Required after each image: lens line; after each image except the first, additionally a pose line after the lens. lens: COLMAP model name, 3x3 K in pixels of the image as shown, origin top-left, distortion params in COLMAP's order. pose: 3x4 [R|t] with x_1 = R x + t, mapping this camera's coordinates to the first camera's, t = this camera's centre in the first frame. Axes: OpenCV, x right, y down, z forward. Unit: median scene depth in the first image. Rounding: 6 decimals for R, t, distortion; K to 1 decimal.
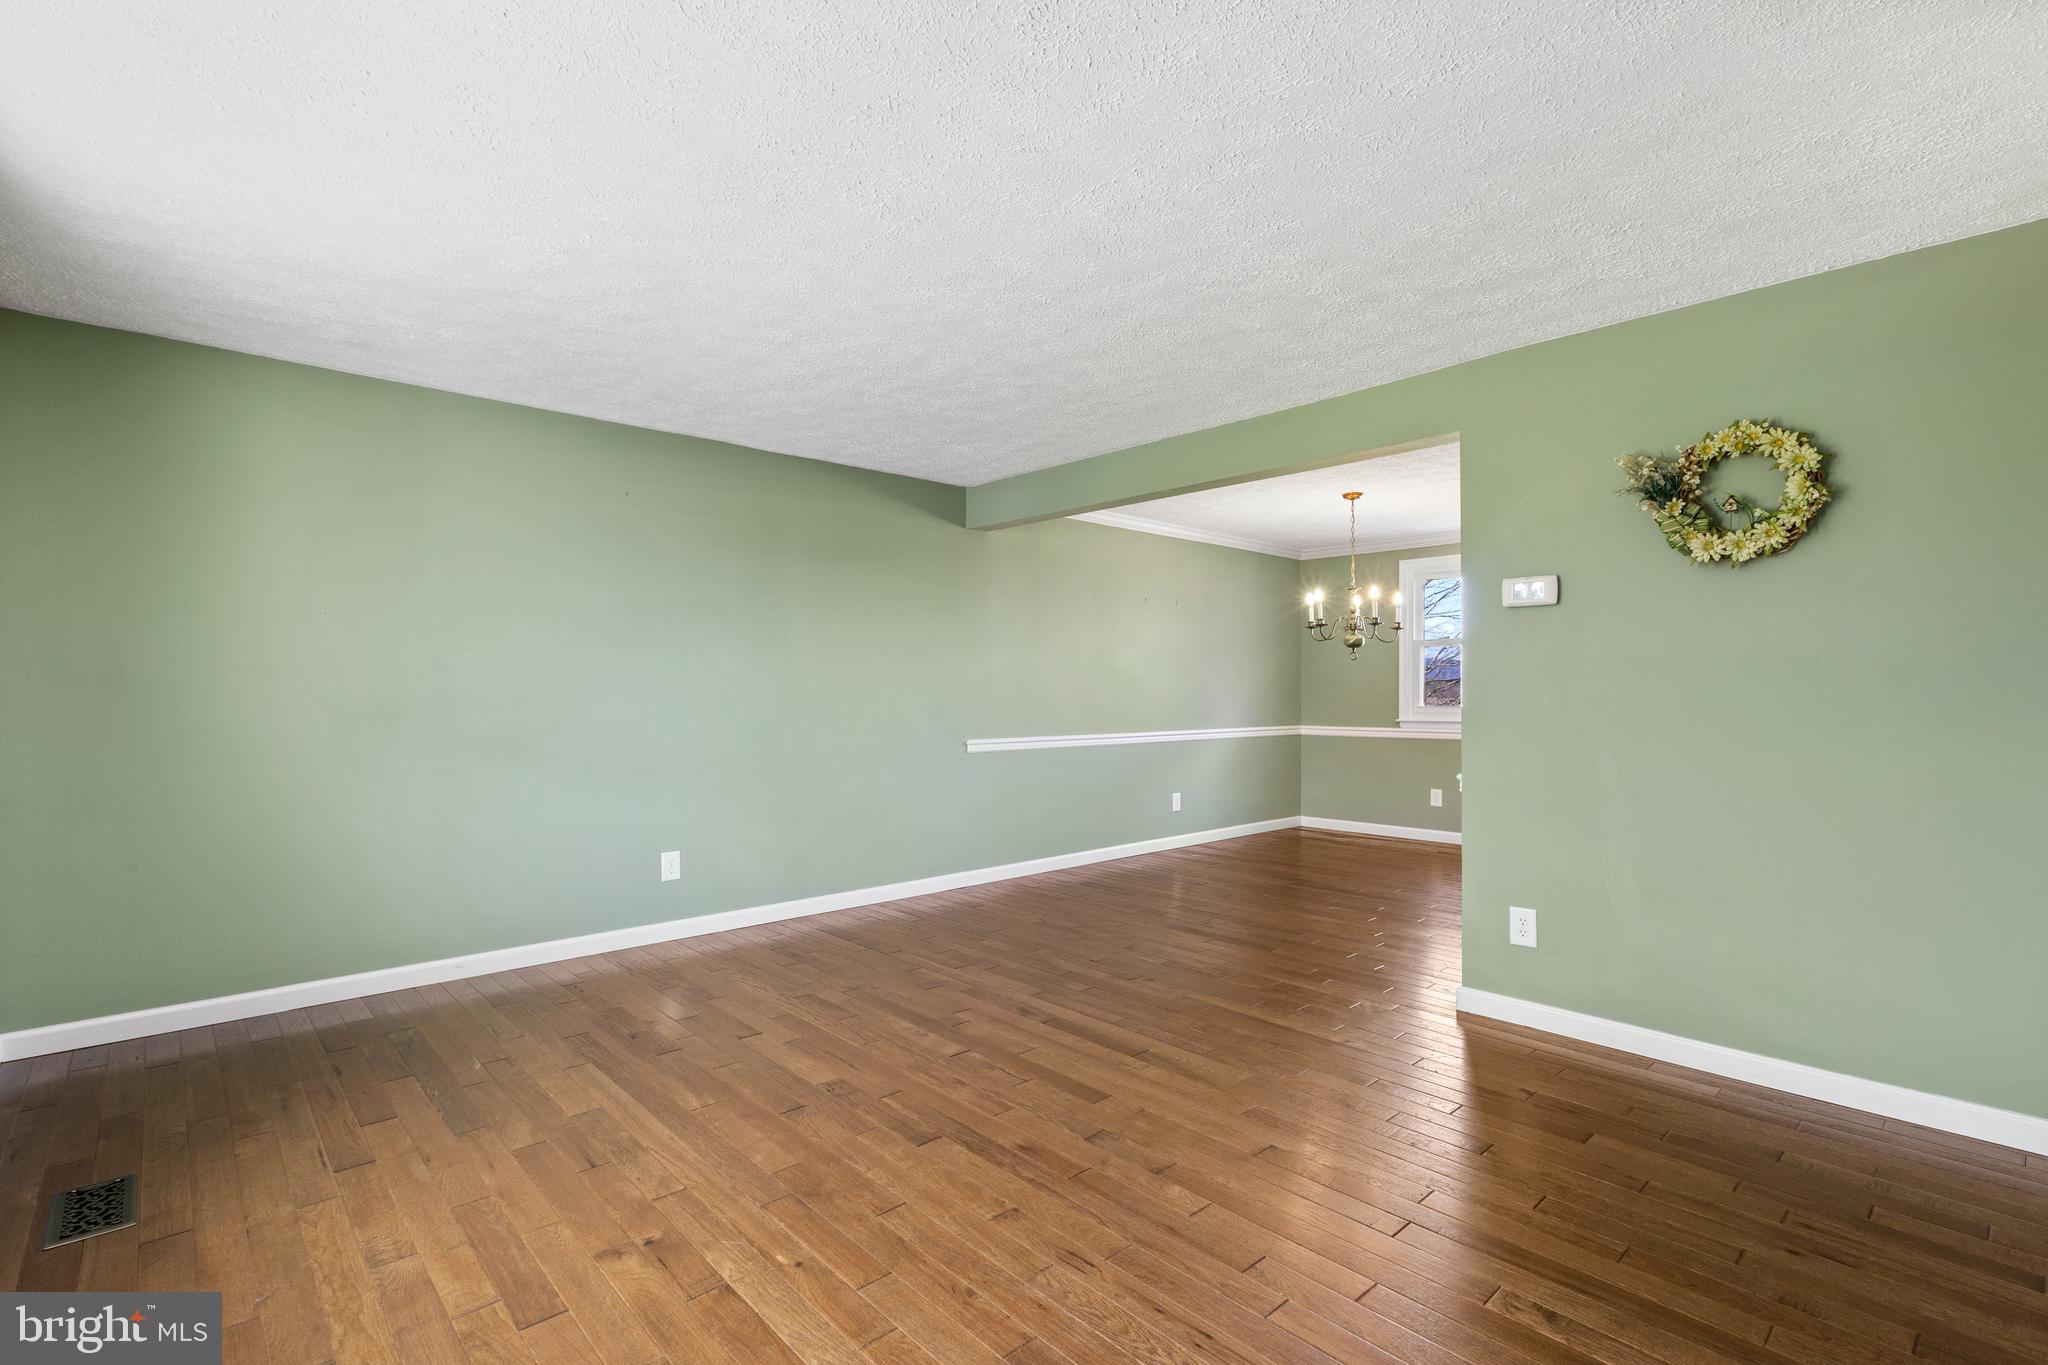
lens RADIAL K [[934.4, 0, 1028.2], [0, 934.4, 687.3], [0, 0, 1]] dist [-0.000409, 0.000824]
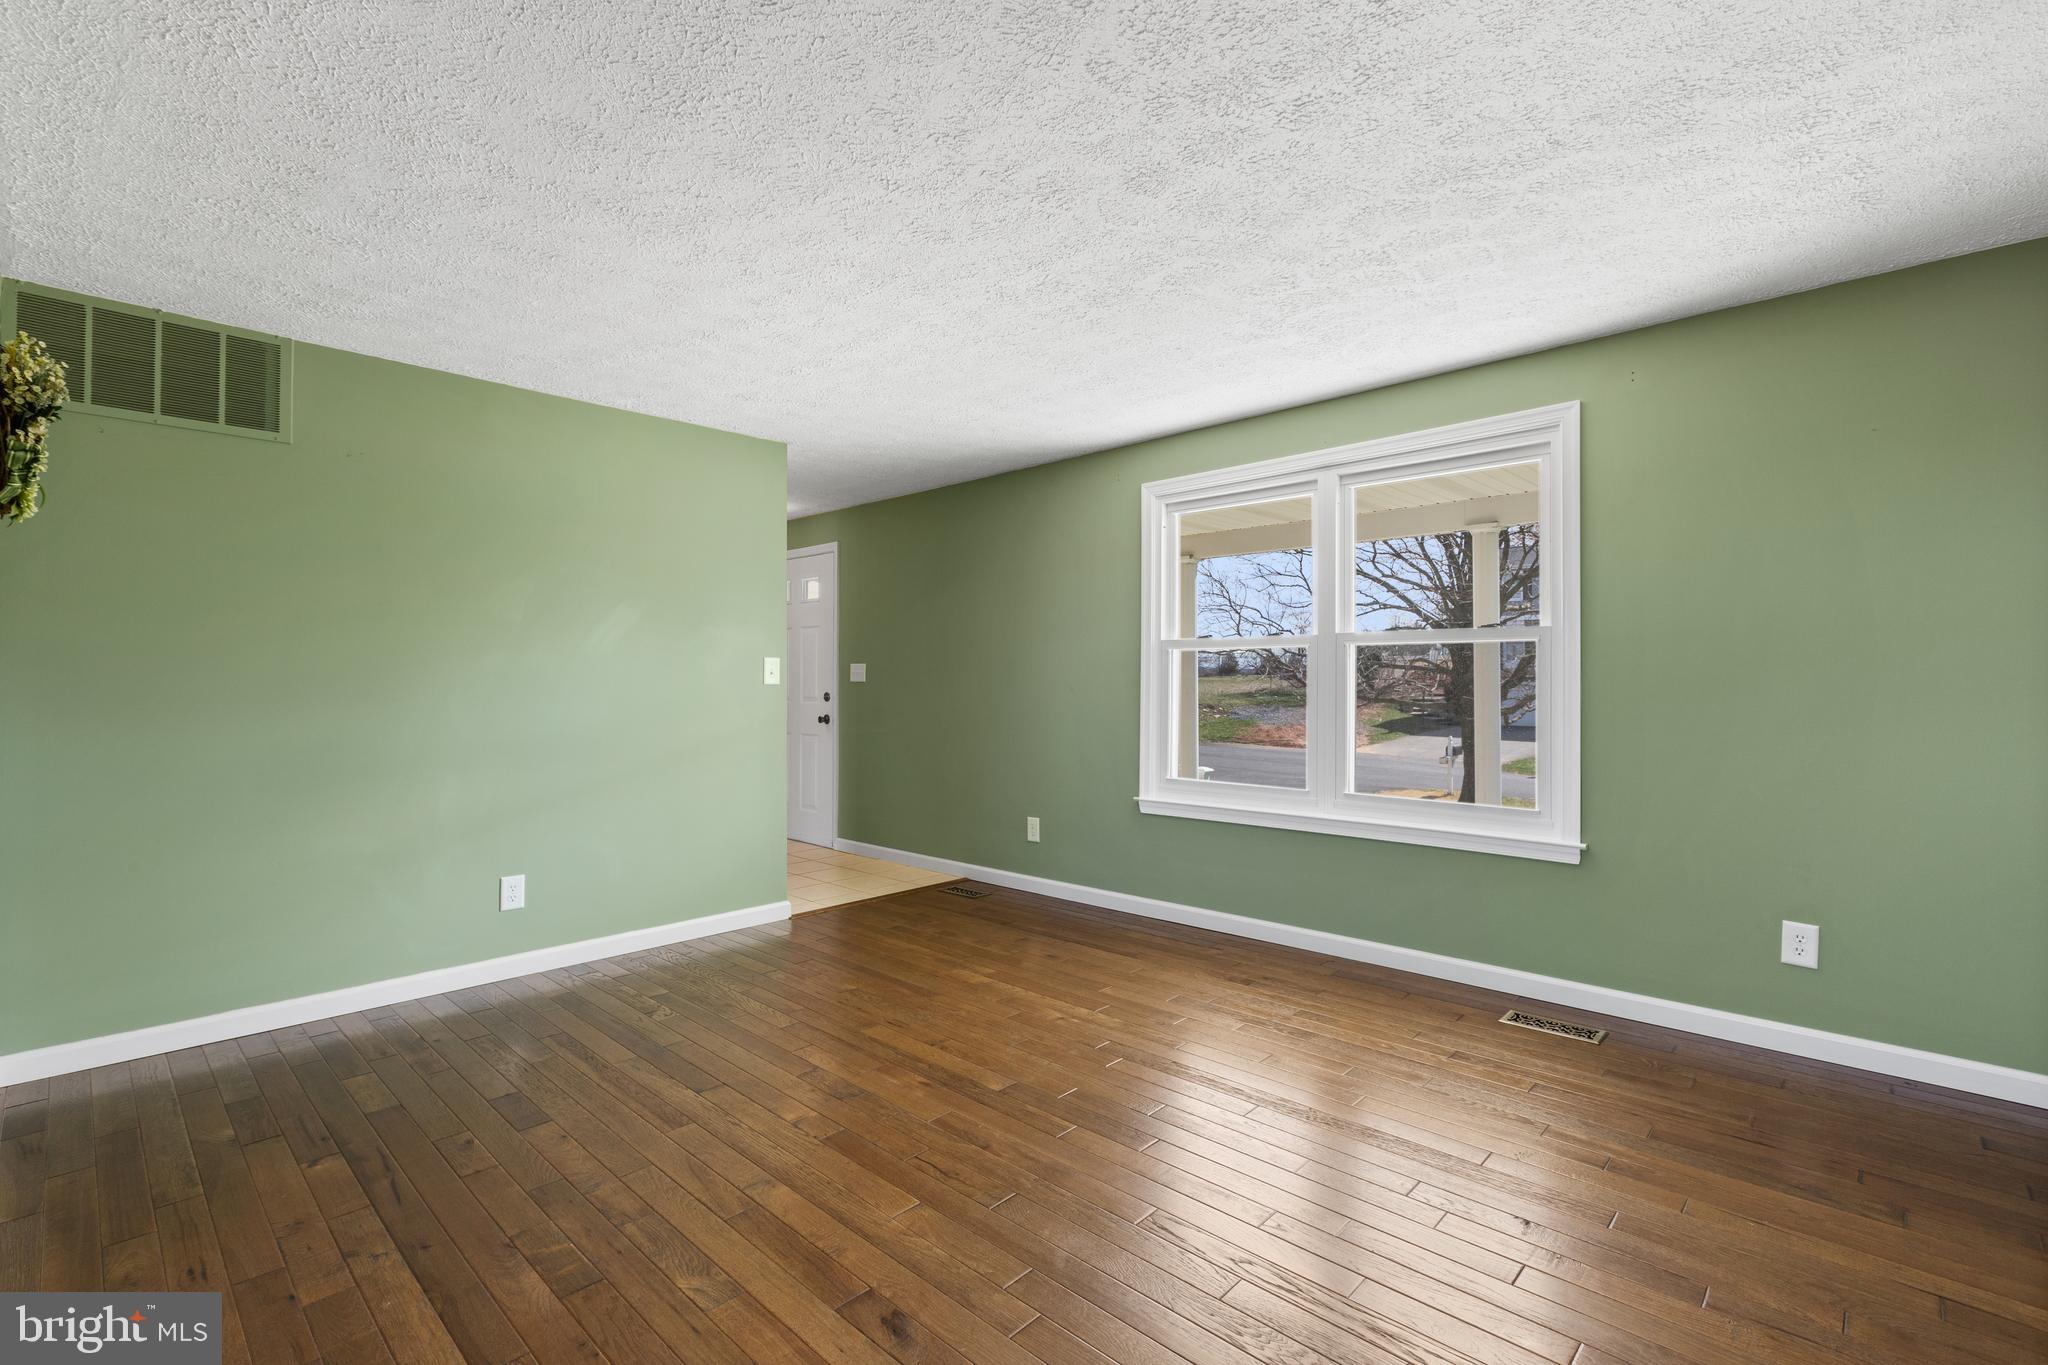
lens RADIAL K [[919.5, 0, 1024.8], [0, 919.5, 665.8], [0, 0, 1]] dist [-0.000650, 0.000125]
pose [[-0.997836, 0.007553, -0.065316, -0.049236], [0.008962, 0.999733, -0.021297, 0.010770], [0.065138, -0.021836, -0.997637, 1.739028]]
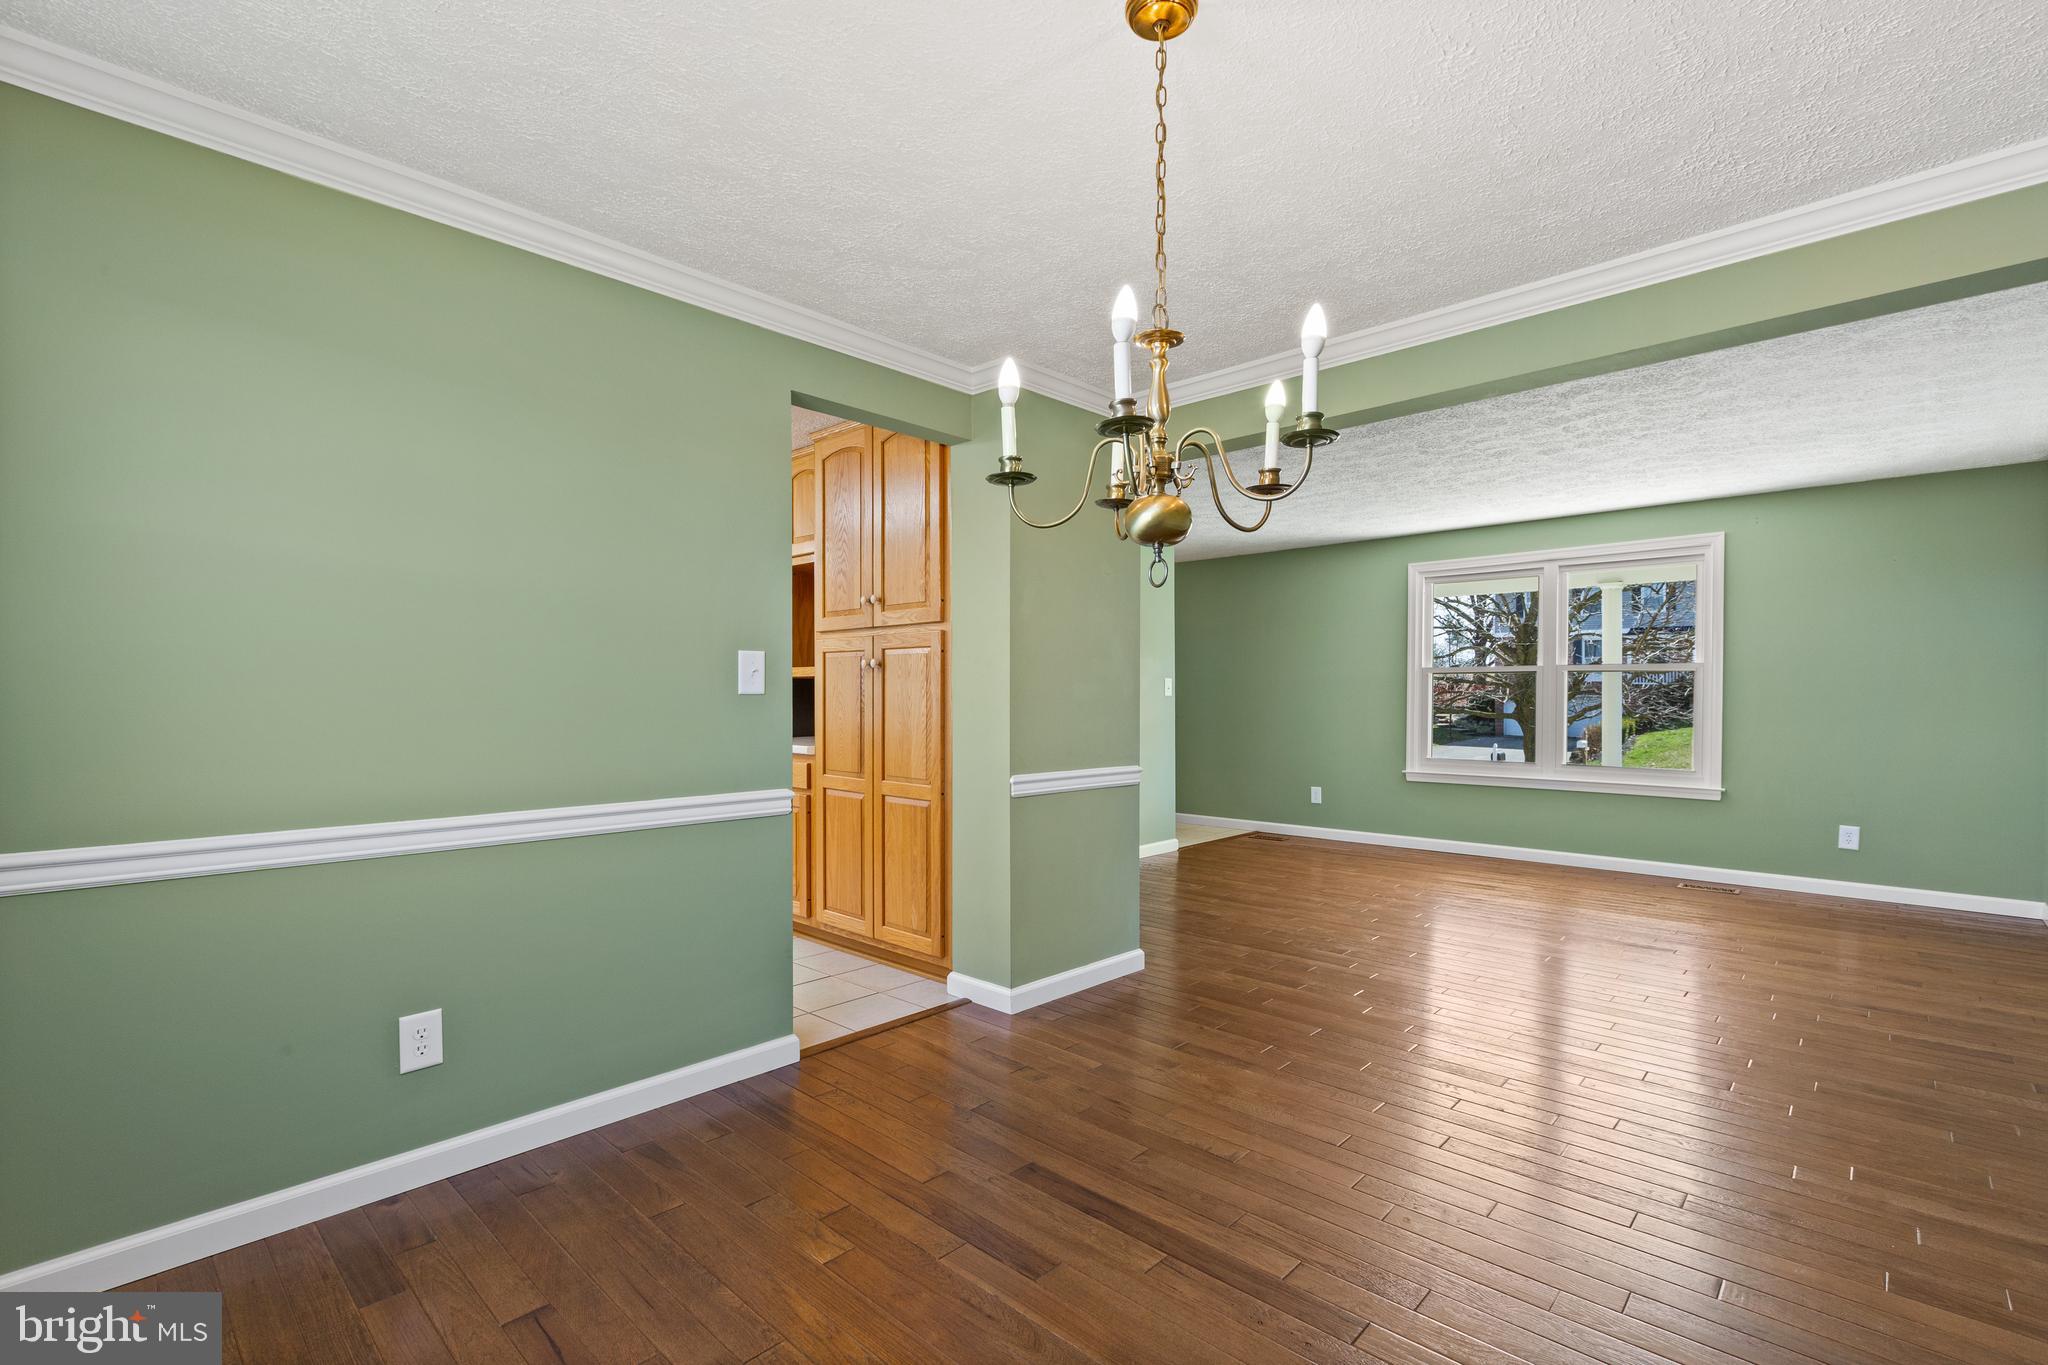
lens RADIAL K [[930.6, 0, 1034.9], [0, 930.6, 700.4], [0, 0, 1]] dist [0.003200, 0.000281]
pose [[-0.996863, 0.007068, -0.078825, 0.803917], [0.006892, 0.999973, 0.002504, 0.008576], [0.078841, 0.001952, -0.996885, 2.512000]]
